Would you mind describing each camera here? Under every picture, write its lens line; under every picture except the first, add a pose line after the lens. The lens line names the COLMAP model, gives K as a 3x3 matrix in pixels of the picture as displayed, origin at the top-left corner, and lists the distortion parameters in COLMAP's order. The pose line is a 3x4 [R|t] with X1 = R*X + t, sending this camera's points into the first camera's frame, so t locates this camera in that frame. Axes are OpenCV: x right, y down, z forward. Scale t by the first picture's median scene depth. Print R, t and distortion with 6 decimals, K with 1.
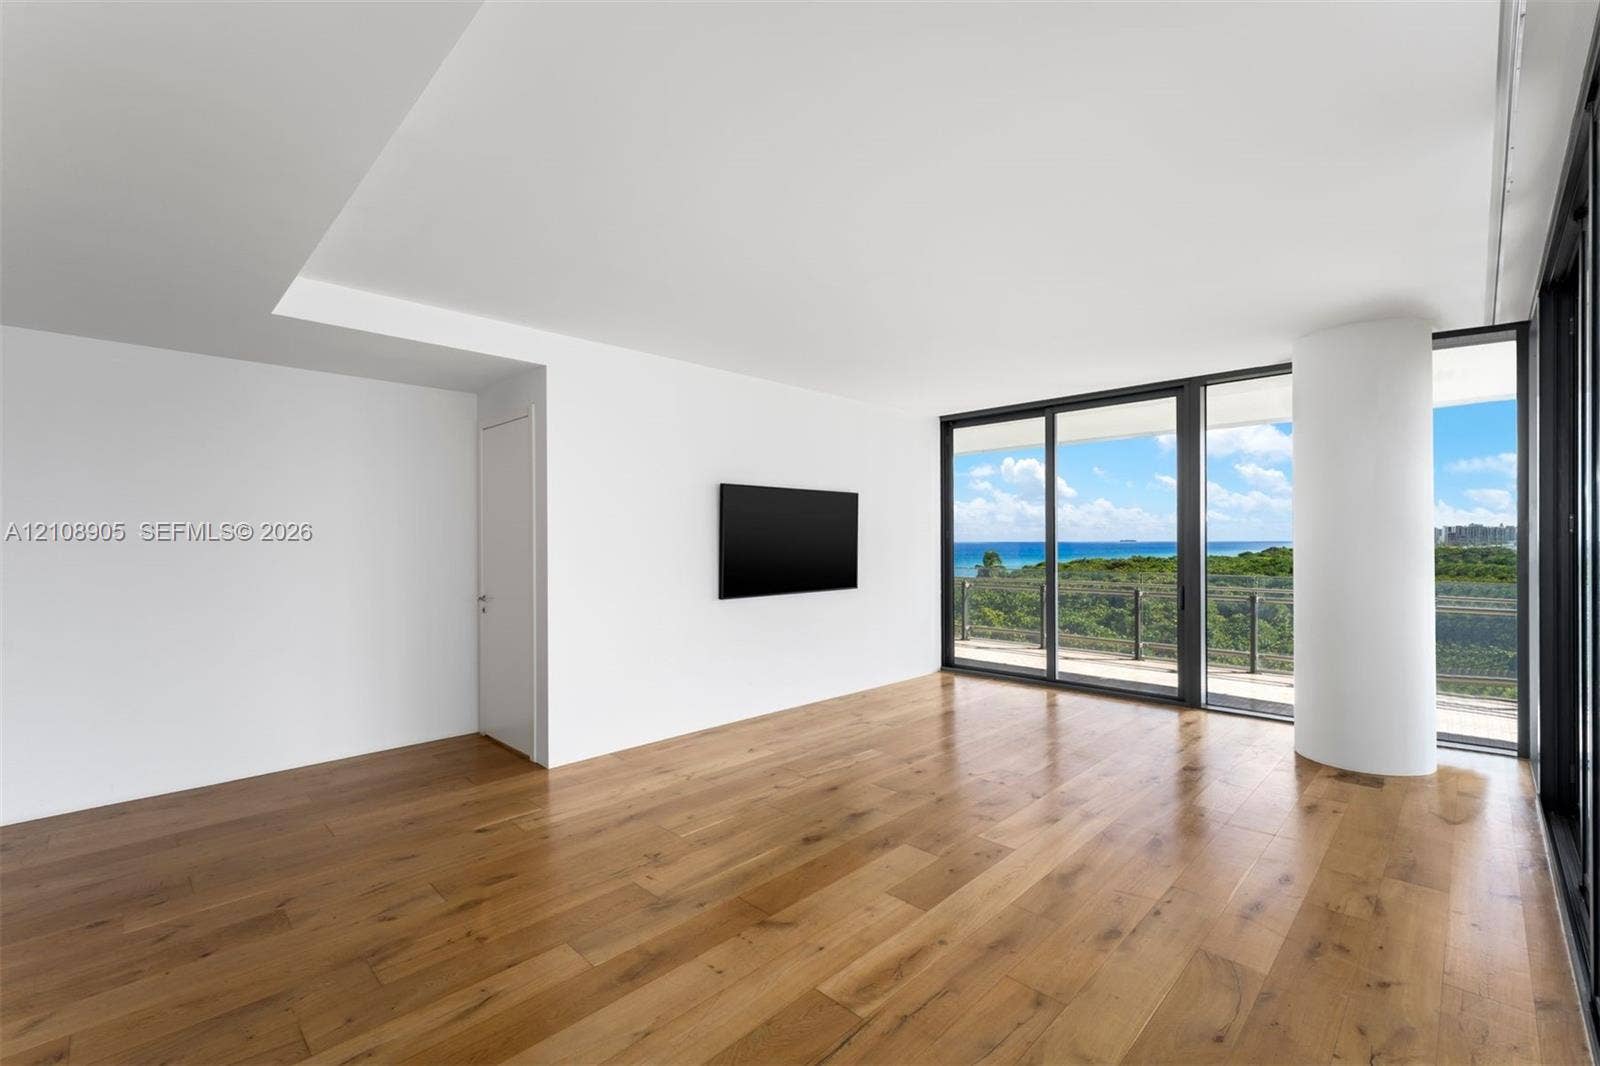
lens RADIAL K [[651.0, 0, 800.0], [0, 651.0, 533.0], [0, 0, 1]] dist [-0.001812, 0.000011]
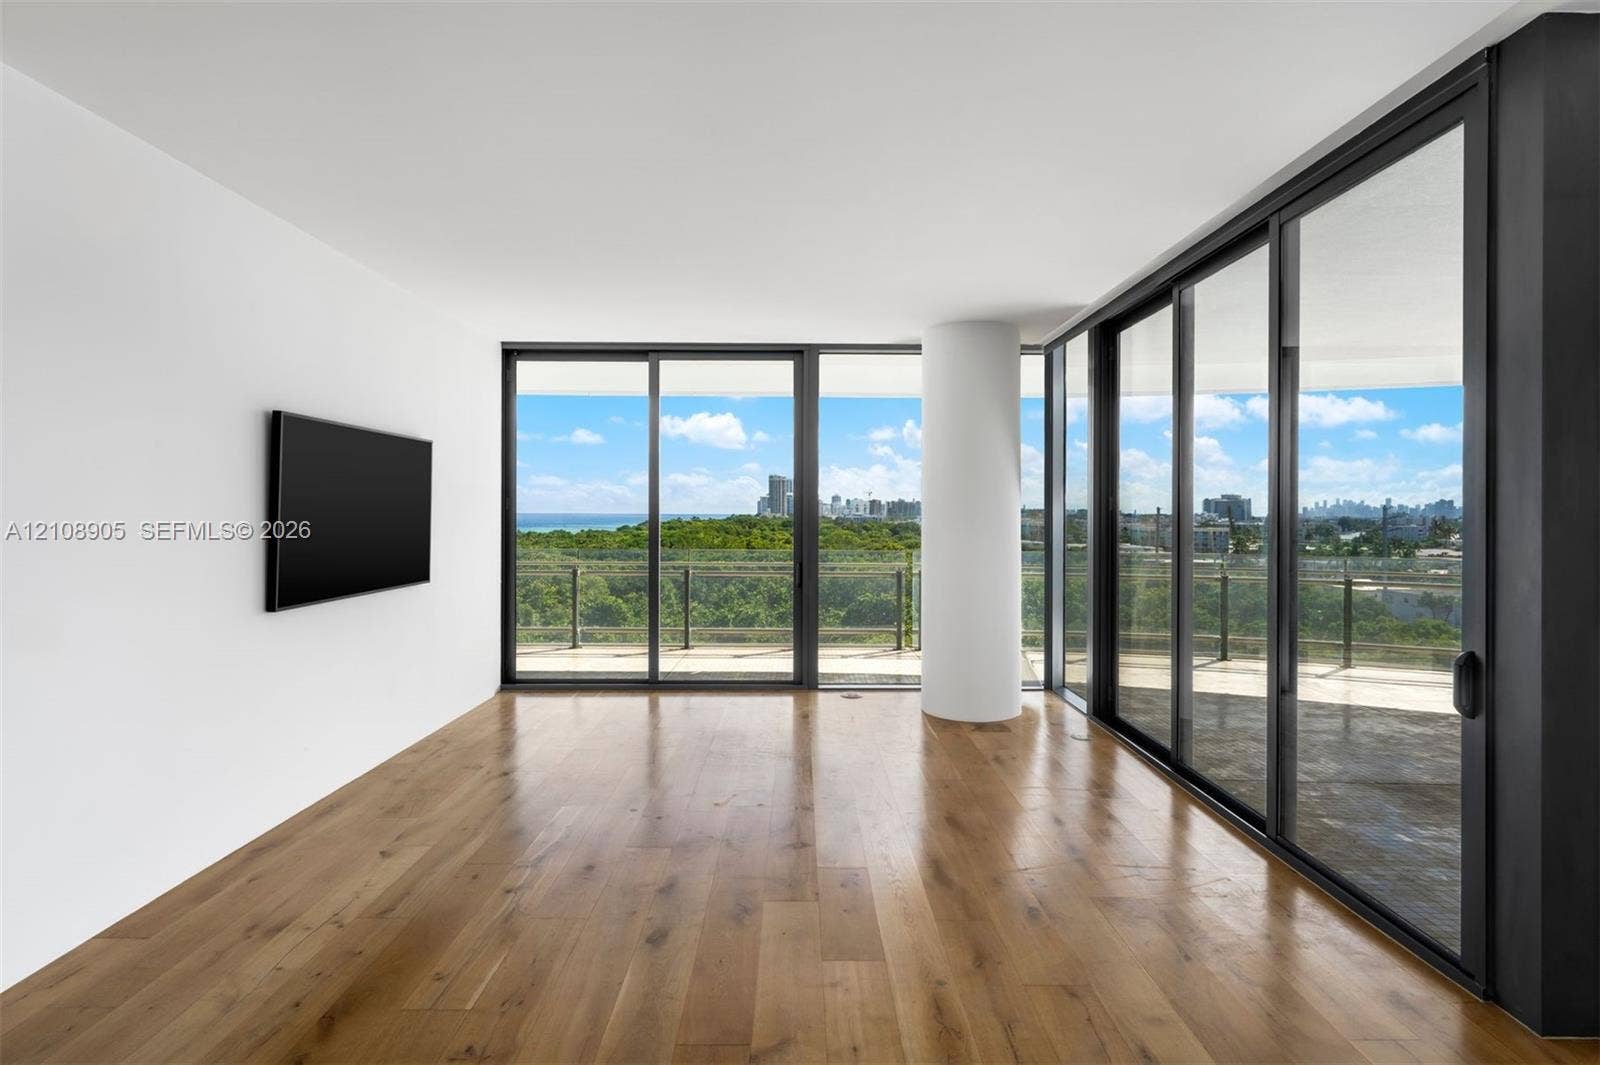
lens RADIAL K [[831.9, 0, 801.6], [0, 831.9, 546.4], [0, 0, 1]] dist [0.004567, 0.001042]
pose [[0.728980, -0.019627, 0.684253, -0.228483], [-0.014702, 0.998909, 0.044315, 0.002468], [-0.684377, -0.042364, 0.727897, 0.121807]]
